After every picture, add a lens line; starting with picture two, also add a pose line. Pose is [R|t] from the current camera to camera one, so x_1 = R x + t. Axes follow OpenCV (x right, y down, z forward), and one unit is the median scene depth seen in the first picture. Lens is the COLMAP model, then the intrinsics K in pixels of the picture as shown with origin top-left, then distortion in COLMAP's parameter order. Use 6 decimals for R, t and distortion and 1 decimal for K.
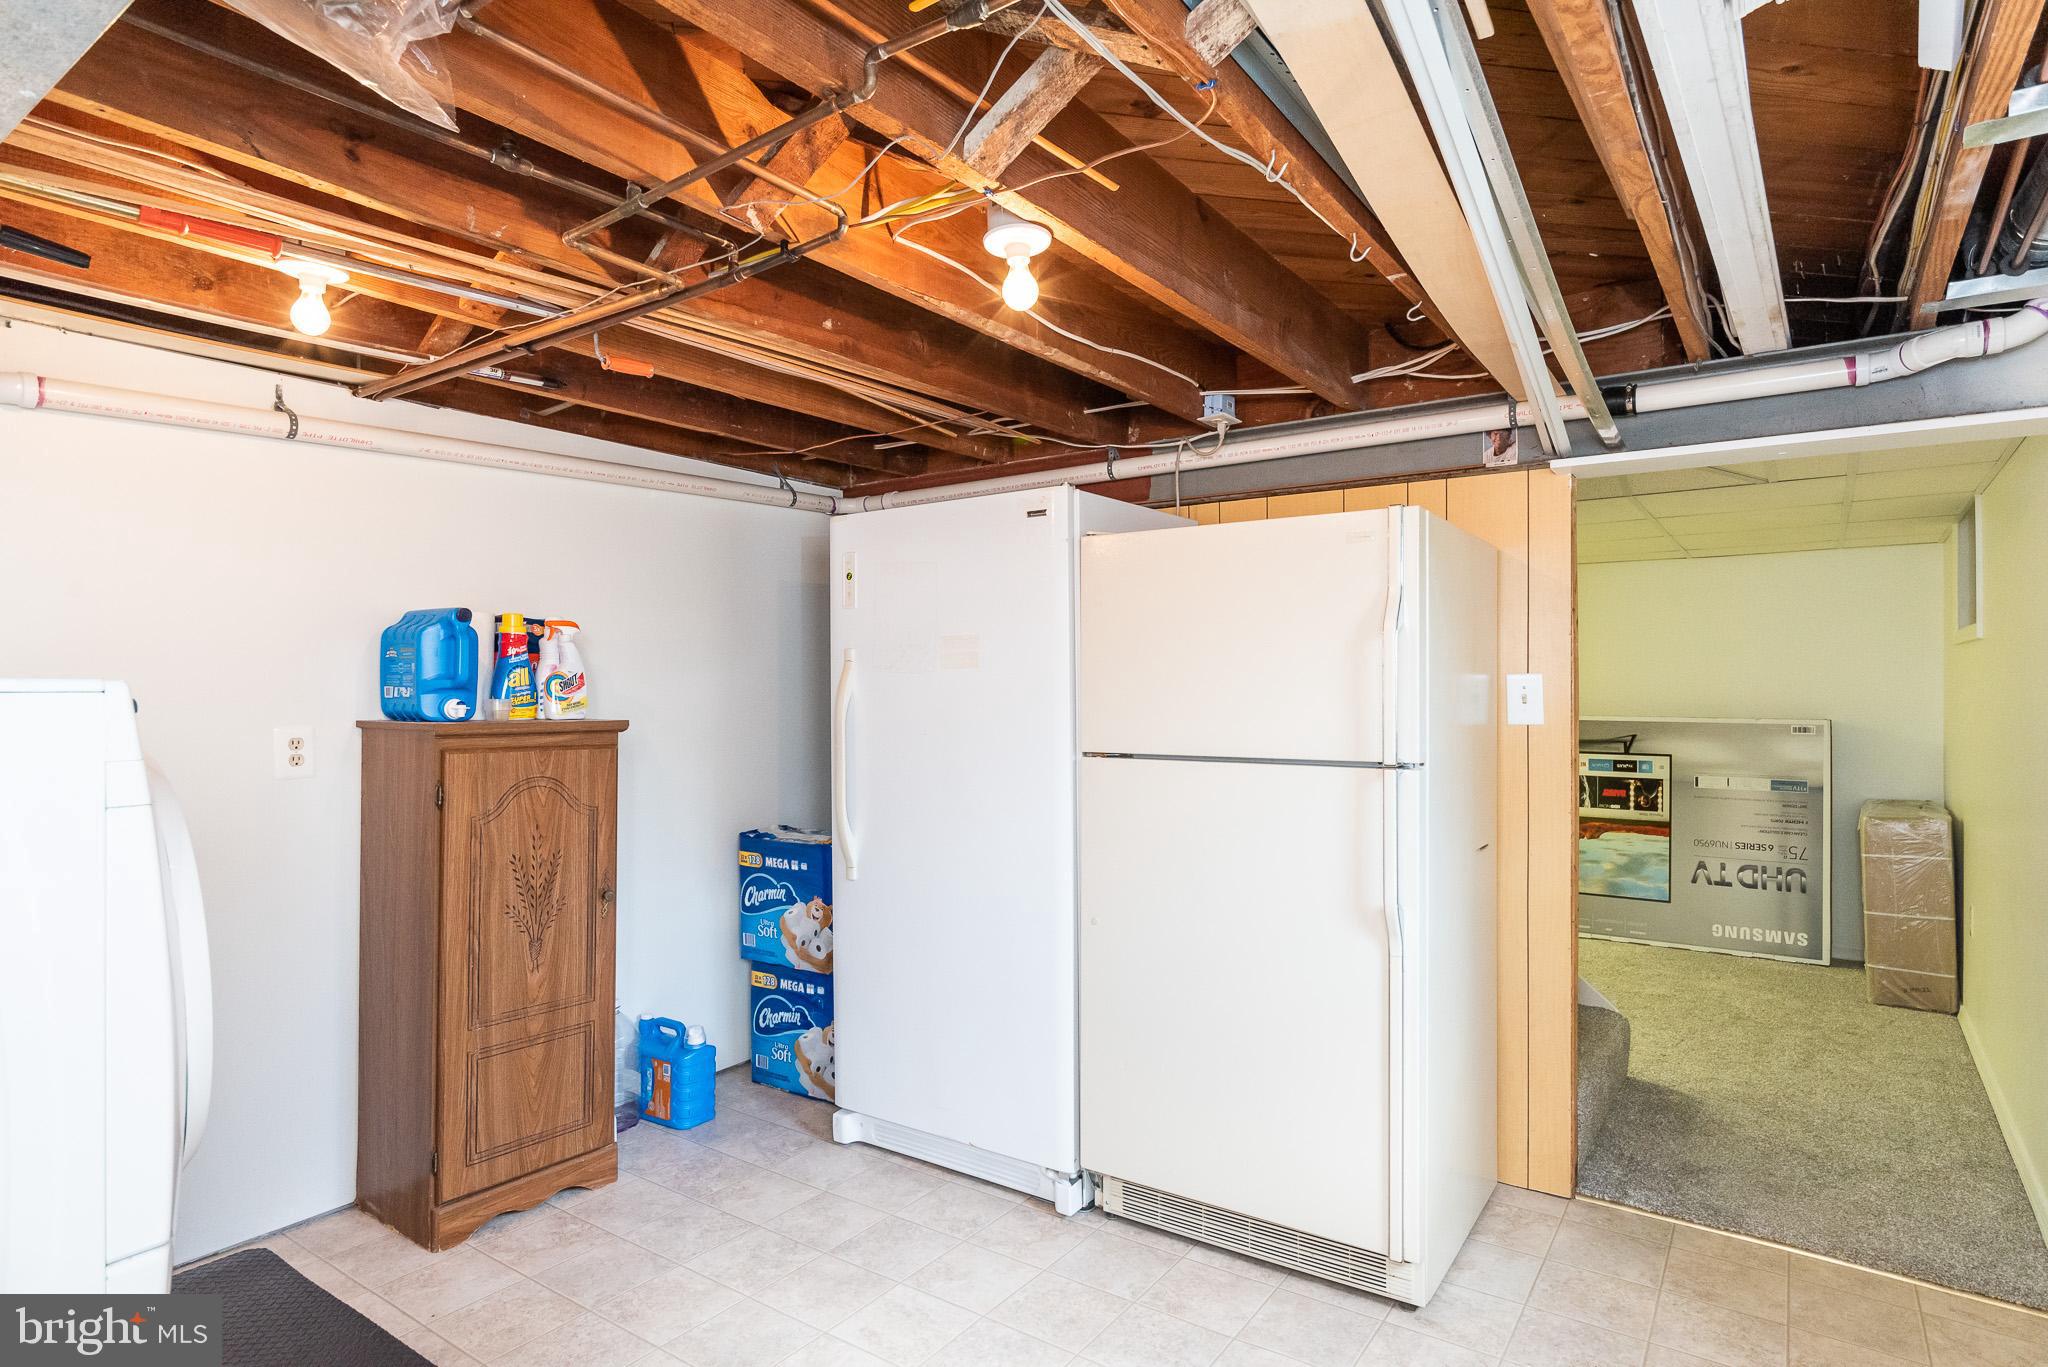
lens RADIAL K [[1103.4, 0, 1029.6], [0, 1103.4, 684.8], [0, 0, 1]] dist [-0.003011, -0.000096]
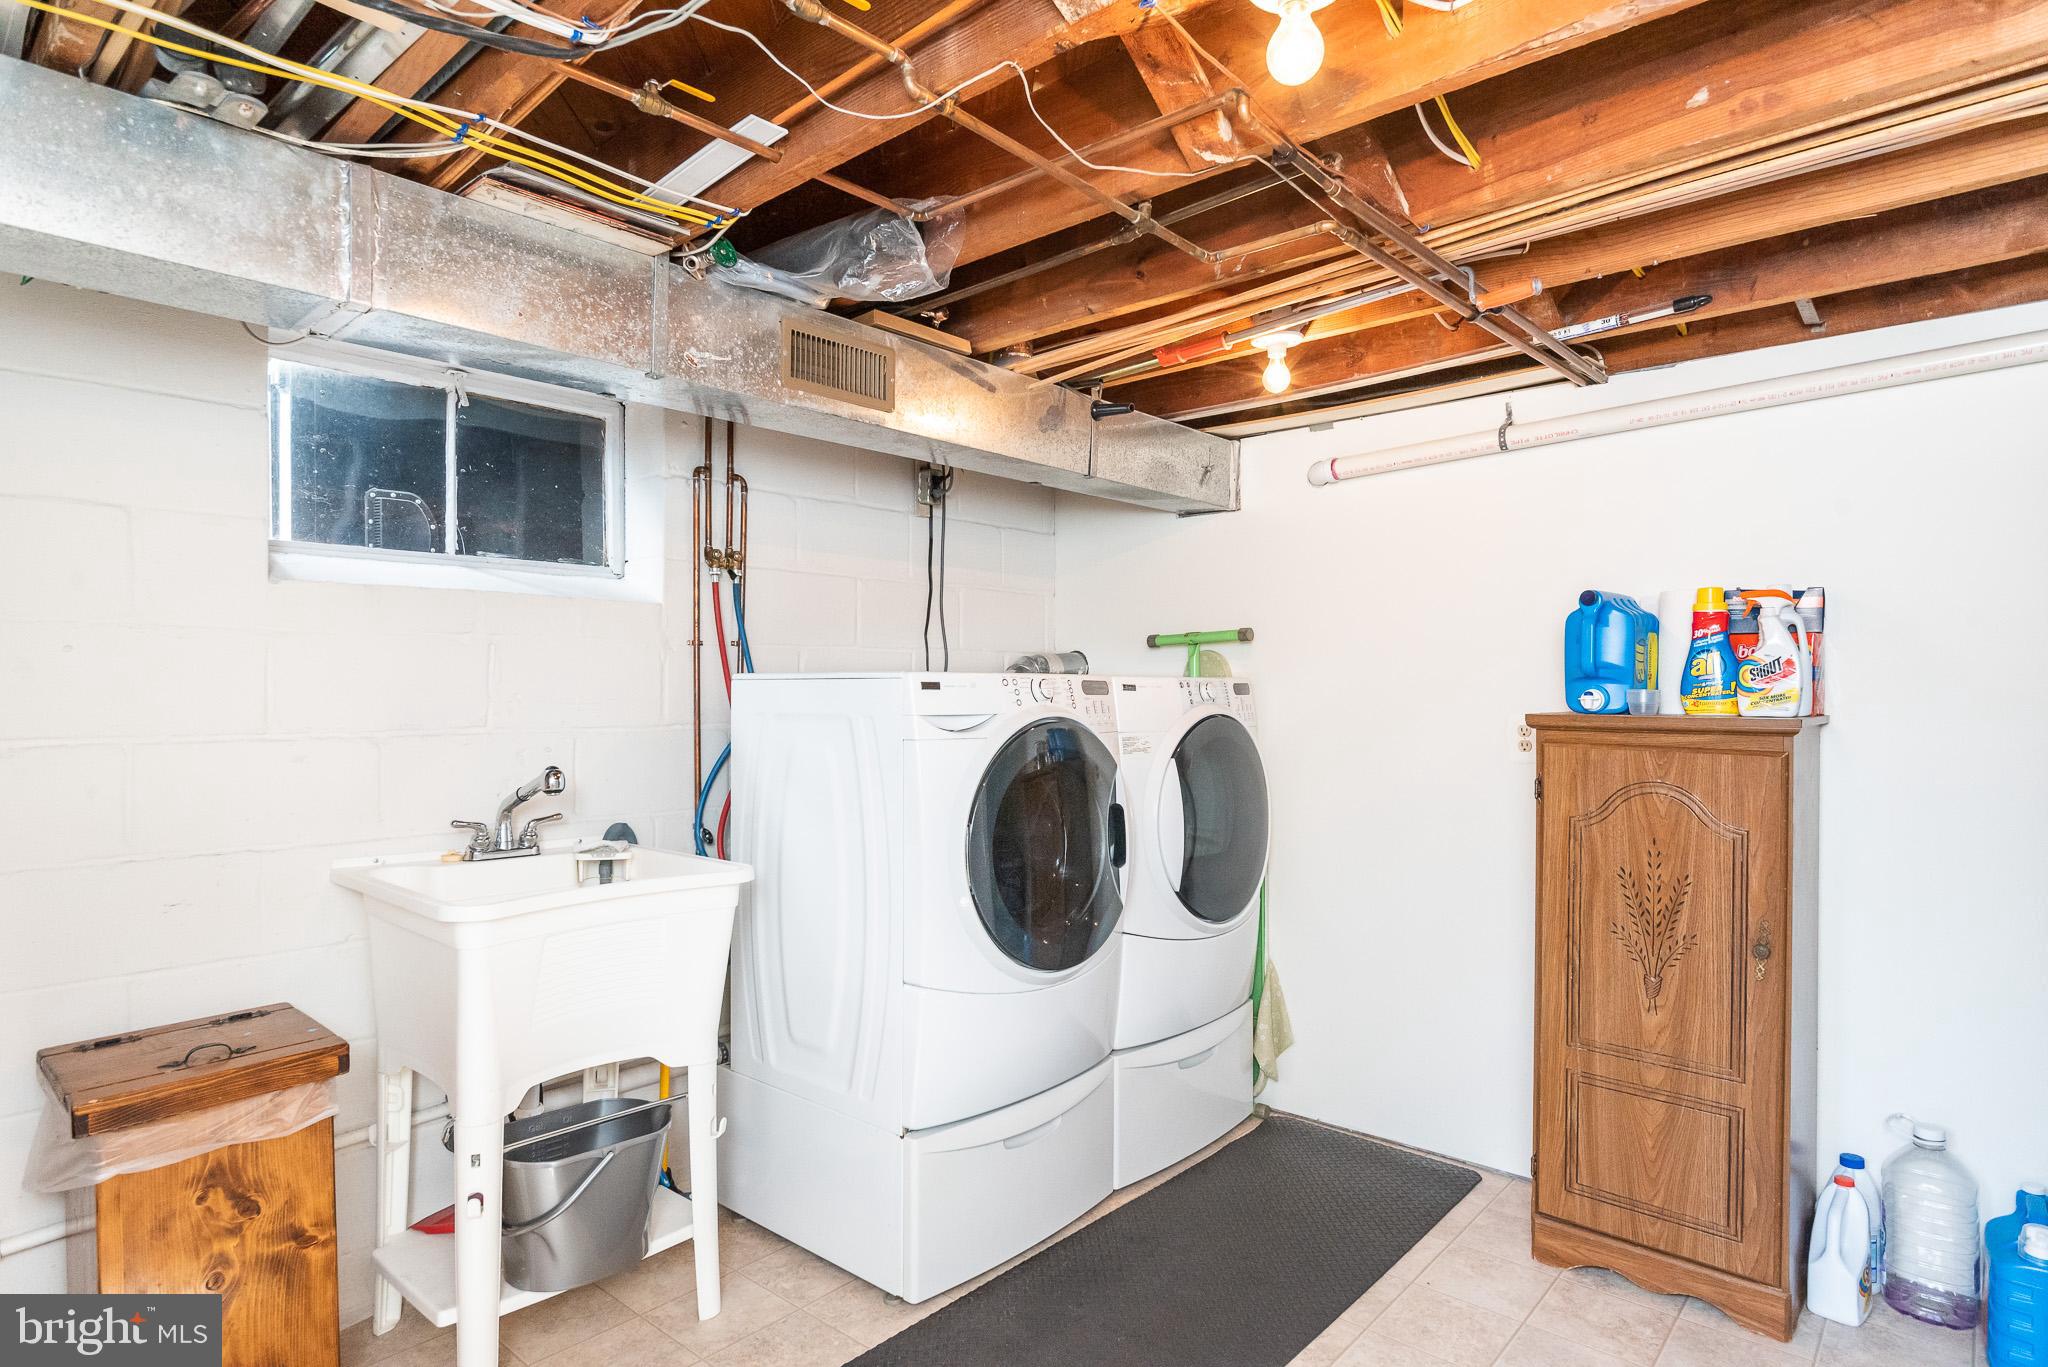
lens RADIAL K [[1103.4, 0, 1026.0], [0, 1103.4, 689.6], [0, 0, 1]] dist [-0.003011, -0.000096]
pose [[-0.105997, 0.000273, -0.994366, 0.444756], [0.003554, 0.999994, -0.000104, 0.011427], [0.994360, -0.003545, -0.105997, 0.618518]]
